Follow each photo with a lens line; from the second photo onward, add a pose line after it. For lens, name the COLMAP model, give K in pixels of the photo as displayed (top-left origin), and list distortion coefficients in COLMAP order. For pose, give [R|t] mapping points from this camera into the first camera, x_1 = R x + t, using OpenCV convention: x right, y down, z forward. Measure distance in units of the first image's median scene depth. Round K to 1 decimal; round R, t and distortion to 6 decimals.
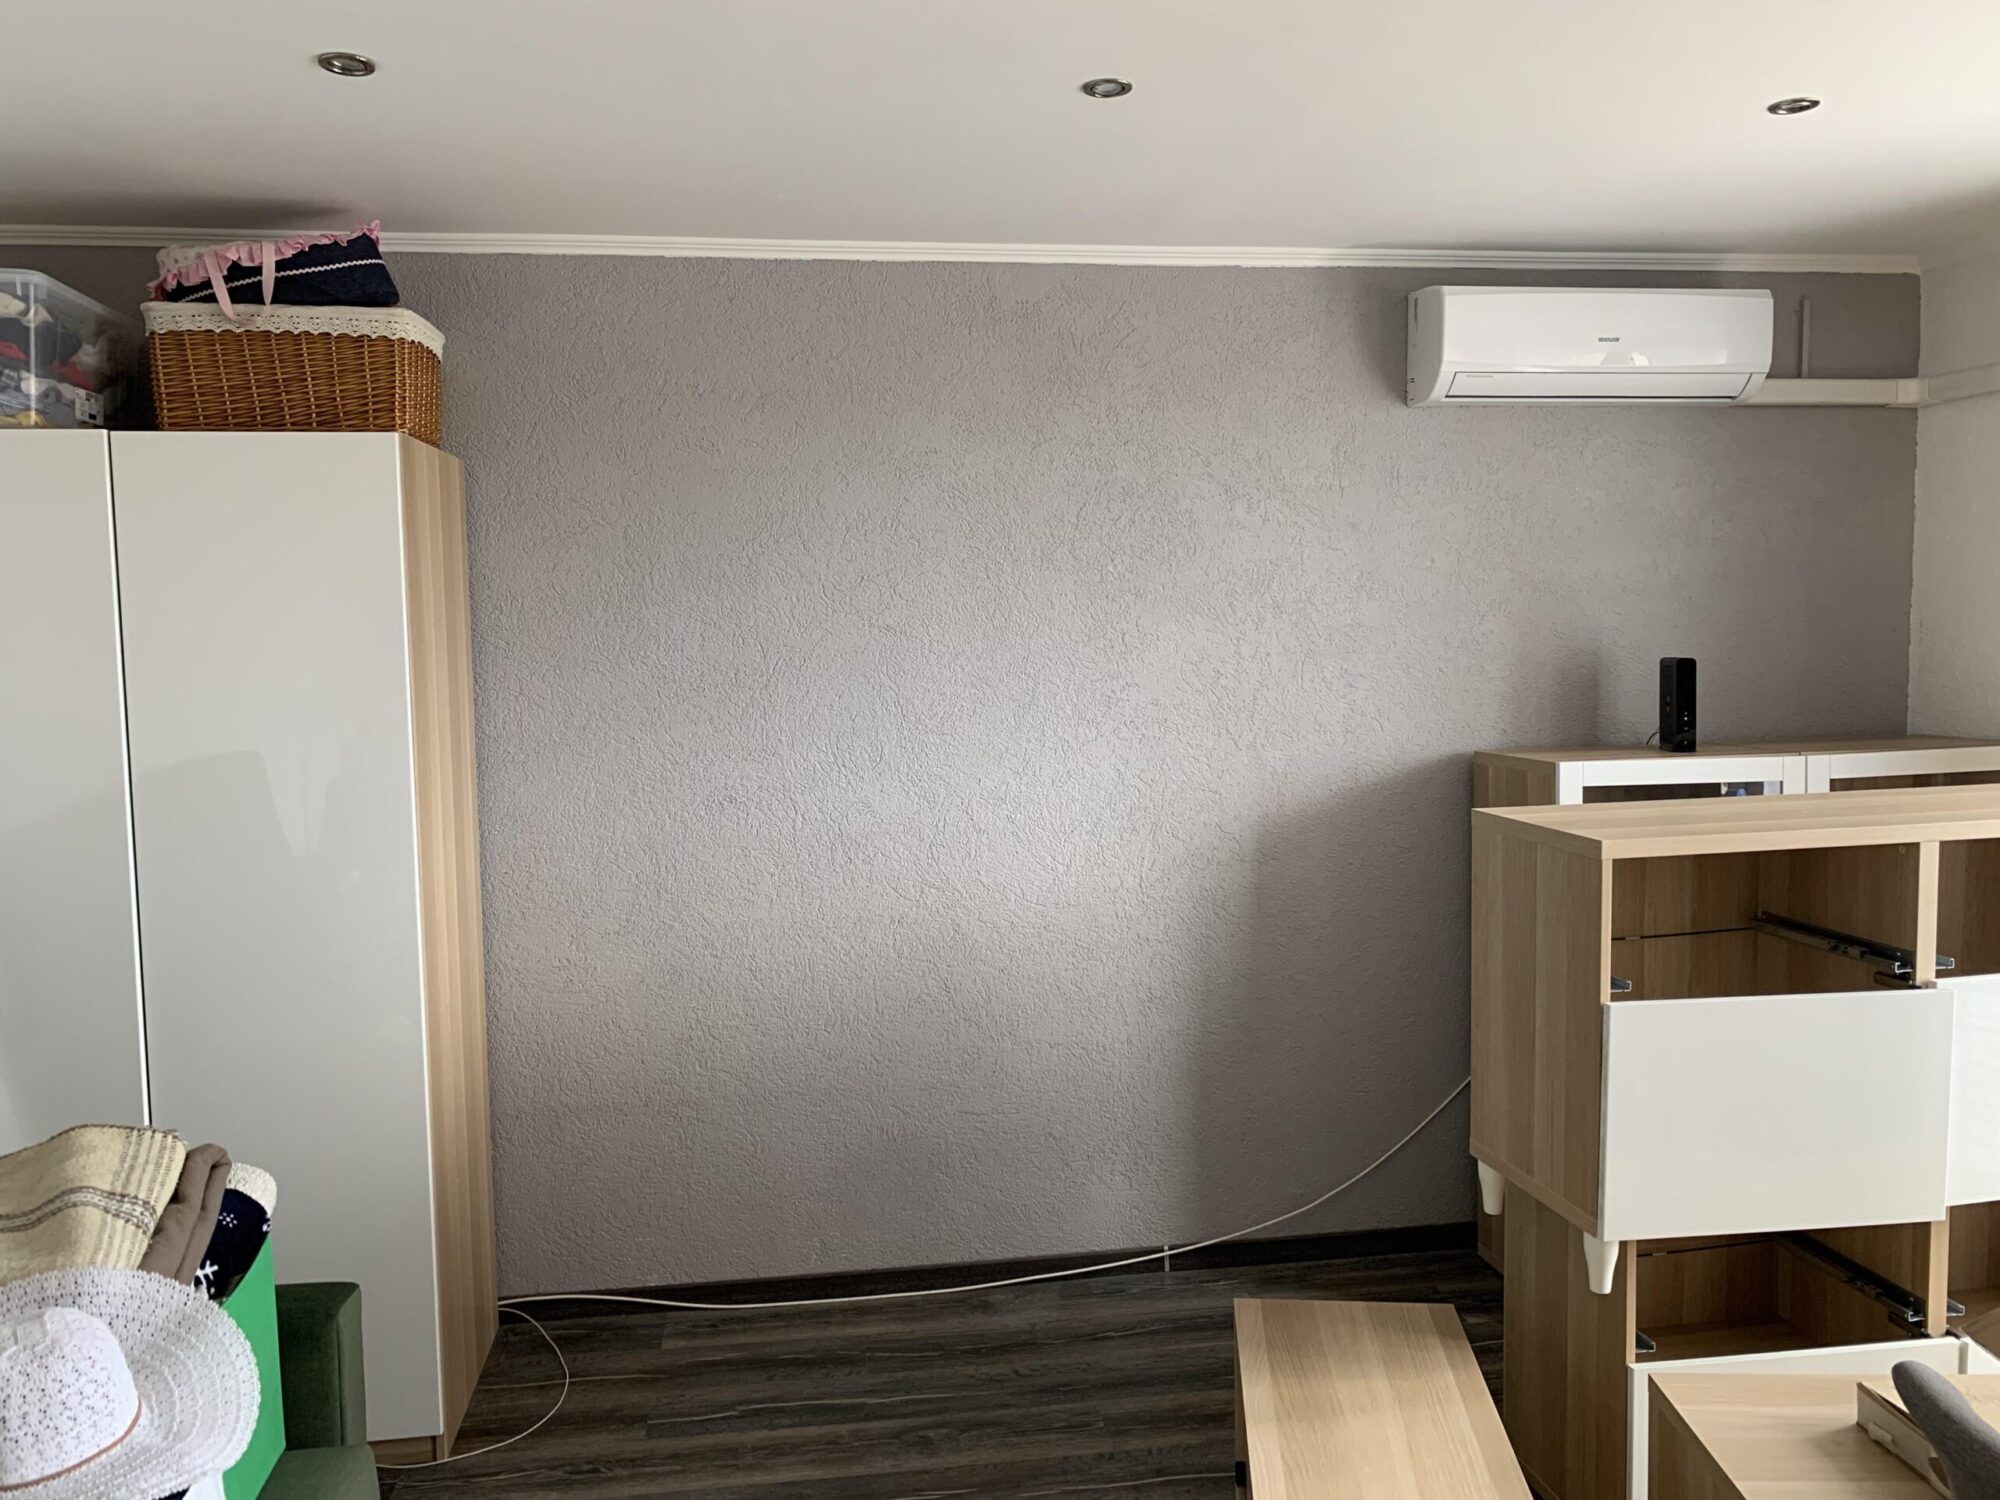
lens RADIAL K [[1521.9, 0, 997.8], [0, 1521.9, 754.0], [0, 0, 1]] dist [-0.002703, -0.007183]
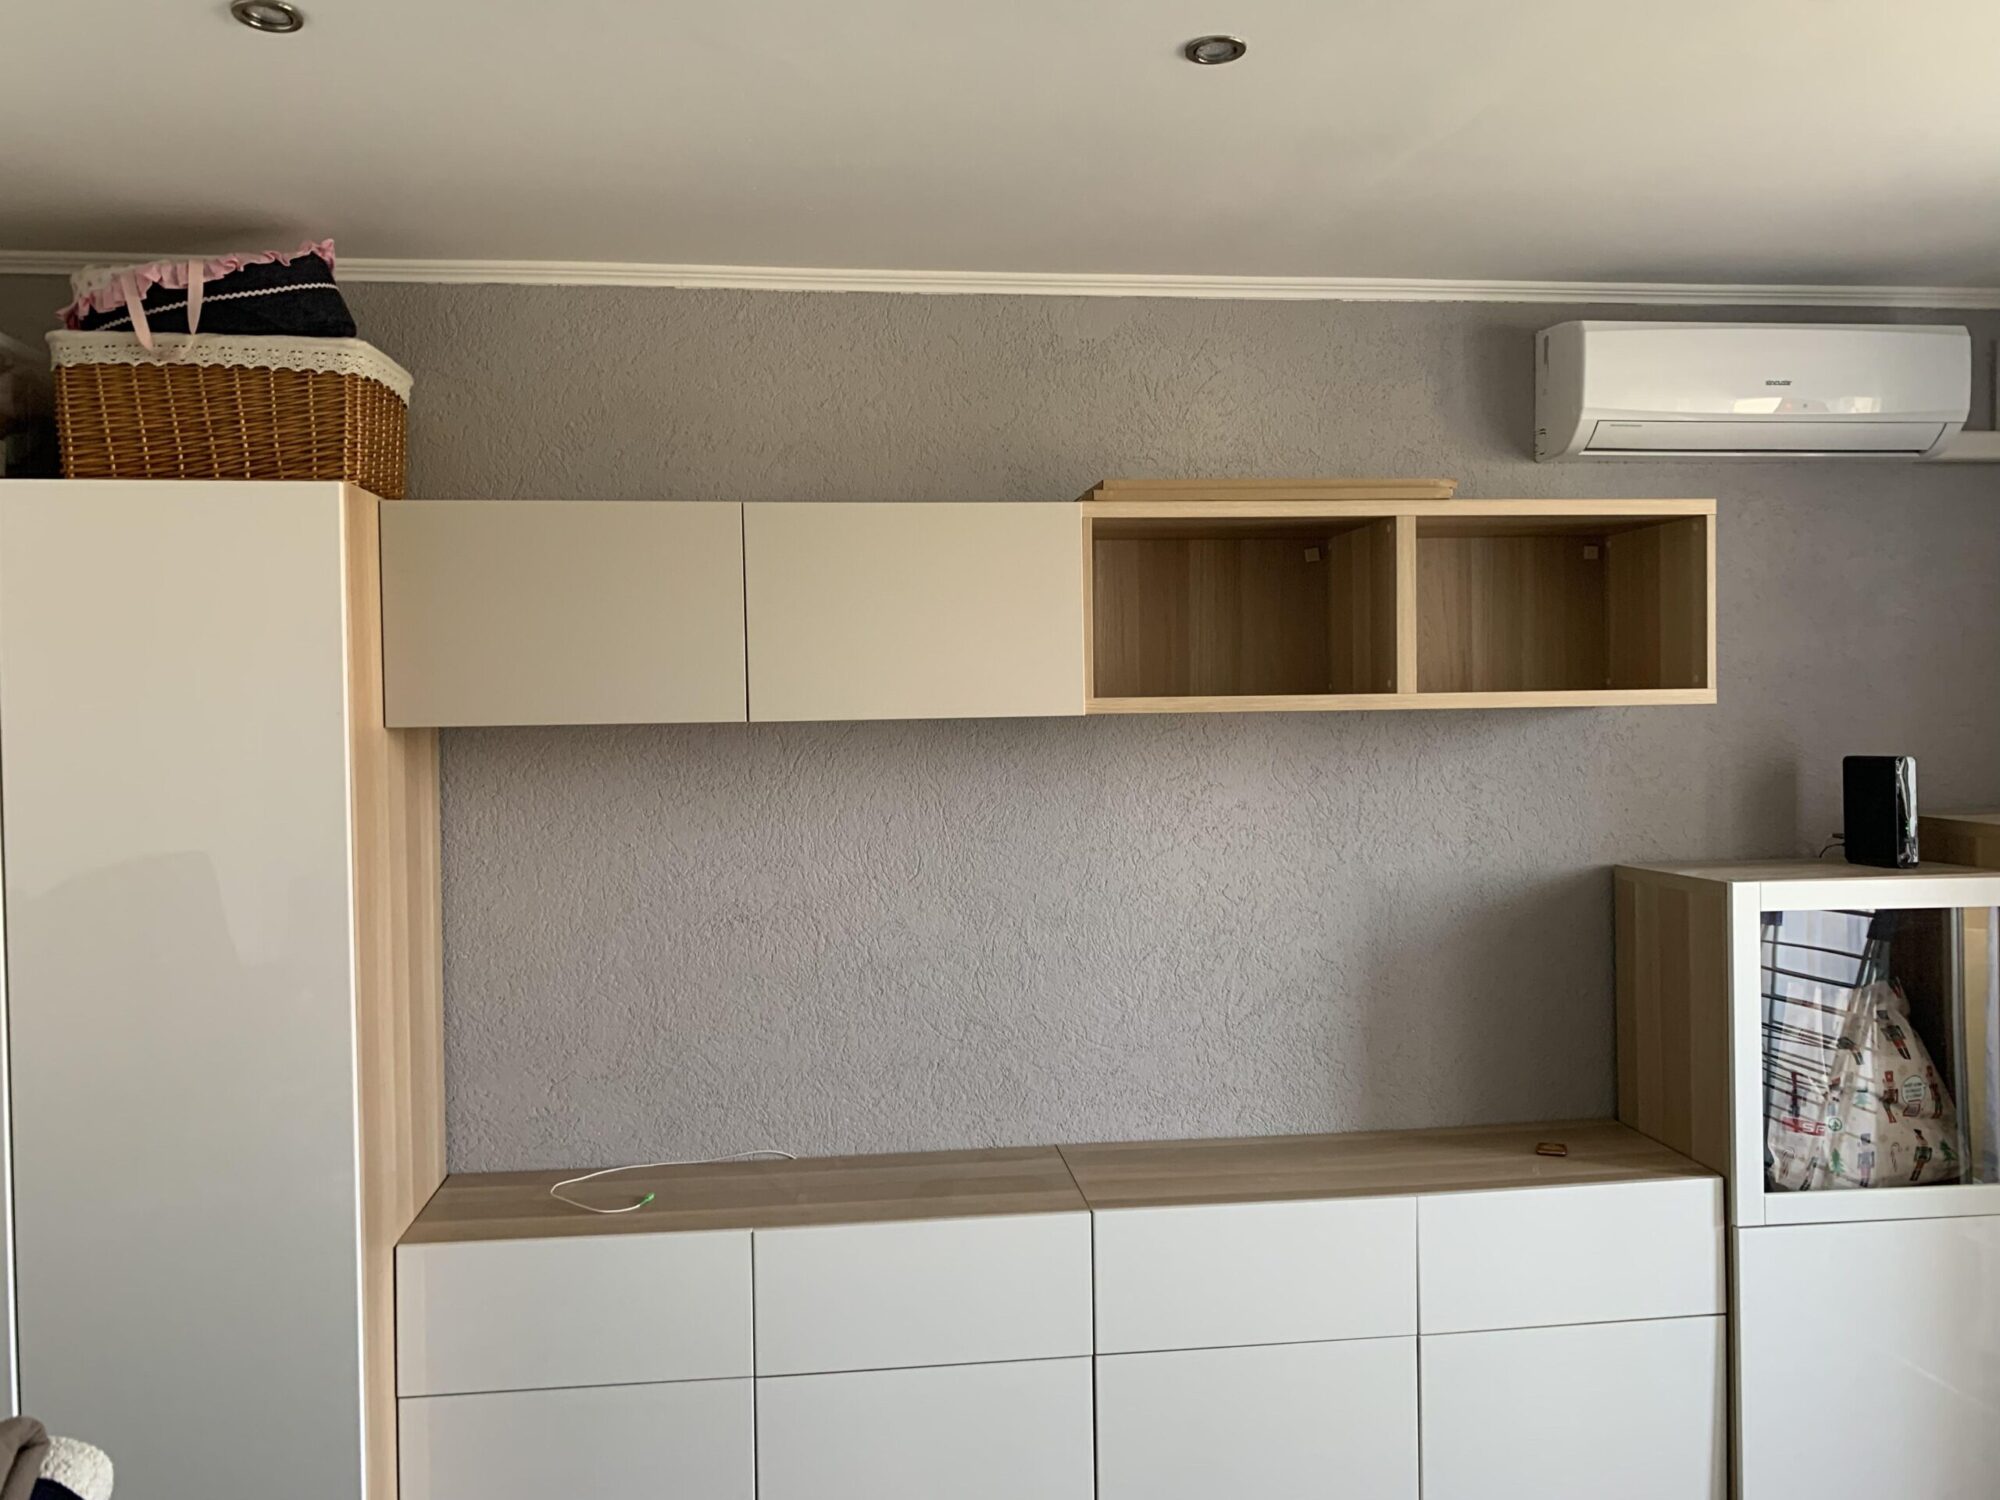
lens RADIAL K [[1521.9, 0, 998.6], [0, 1521.9, 746.1], [0, 0, 1]] dist [-0.002703, -0.007183]
pose [[0.999723, 0.005114, -0.022965, -0.013690], [-0.006319, 0.998589, -0.052732, -0.022313], [0.022663, 0.052863, 0.998345, 0.153255]]
